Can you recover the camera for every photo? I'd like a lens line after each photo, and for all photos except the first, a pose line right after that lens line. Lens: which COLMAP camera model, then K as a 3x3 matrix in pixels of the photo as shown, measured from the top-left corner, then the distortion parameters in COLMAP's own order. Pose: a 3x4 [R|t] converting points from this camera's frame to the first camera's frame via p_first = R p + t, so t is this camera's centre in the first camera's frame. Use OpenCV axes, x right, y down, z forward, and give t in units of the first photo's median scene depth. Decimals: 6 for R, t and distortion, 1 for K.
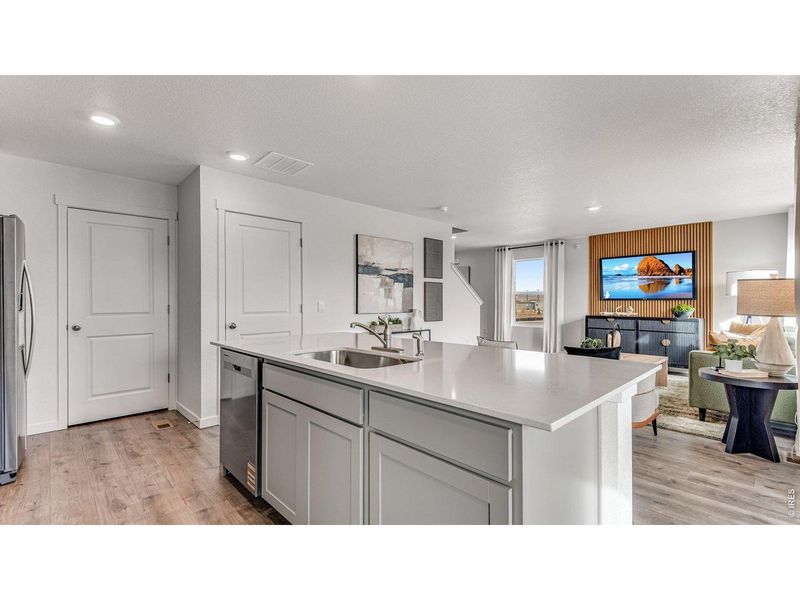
lens RADIAL K [[365.2, 0, 393.4], [0, 365.2, 295.6], [0, 0, 1]] dist [0.021964, -0.012241]
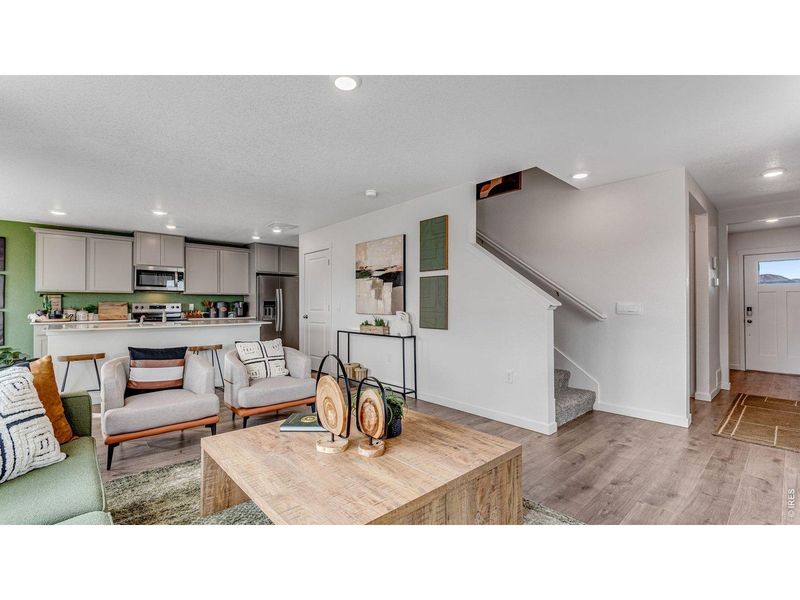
lens RADIAL K [[365.2, 0, 397.4], [0, 365.2, 298.1], [0, 0, 1]] dist [0.021964, -0.012241]
pose [[-0.020457, -0.019795, -0.999595, 0.806079], [0.014119, 0.999699, -0.020086, 0.020158], [0.999691, -0.014524, -0.020172, 0.888468]]
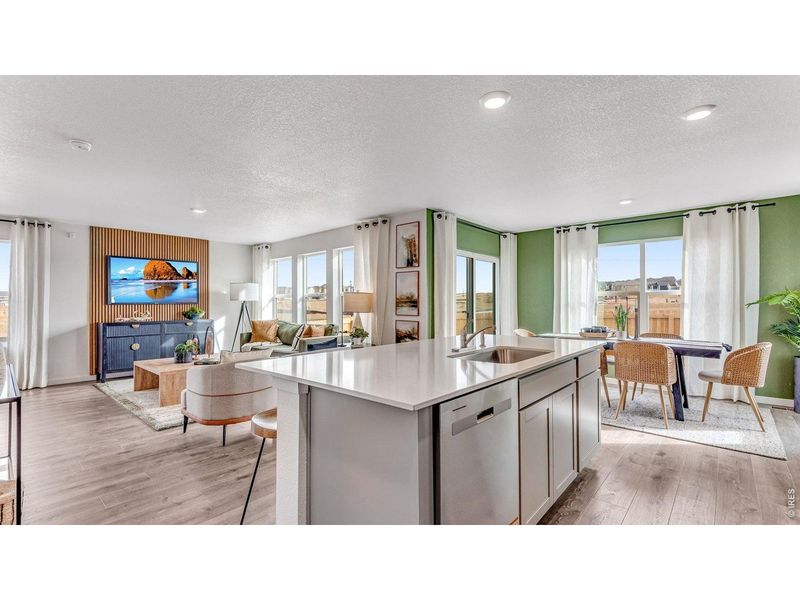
lens RADIAL K [[365.2, 0, 396.7], [0, 365.2, 300.2], [0, 0, 1]] dist [0.021964, -0.012241]
pose [[-0.074096, 0.008509, 0.997215, -0.396029], [-0.009382, 0.999913, -0.009229, 0.004311], [-0.997207, -0.010039, -0.074010, 0.451569]]
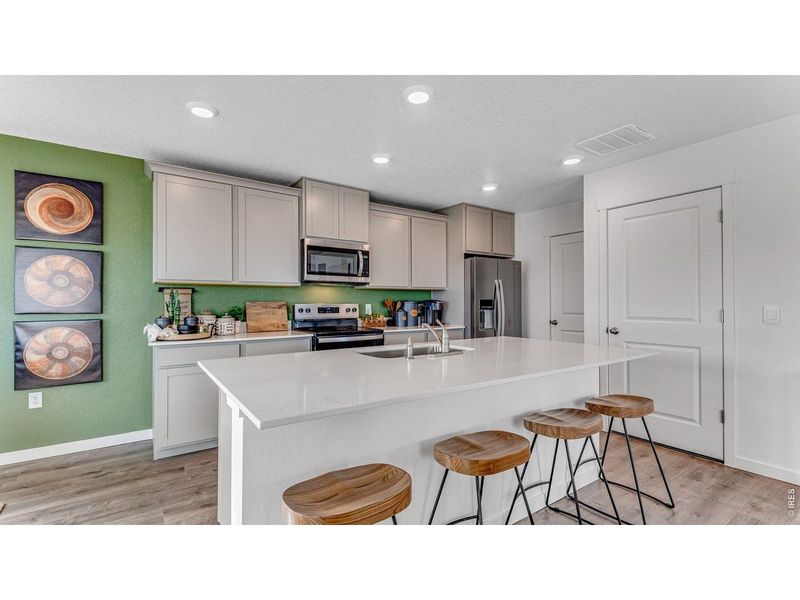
lens RADIAL K [[365.2, 0, 402.8], [0, 365.2, 300.2], [0, 0, 1]] dist [0.021964, -0.012241]
pose [[-0.155956, -0.005115, -0.987751, 0.336716], [0.011361, 0.999911, -0.006971, 0.003379], [0.987699, -0.012309, -0.155884, 0.368999]]
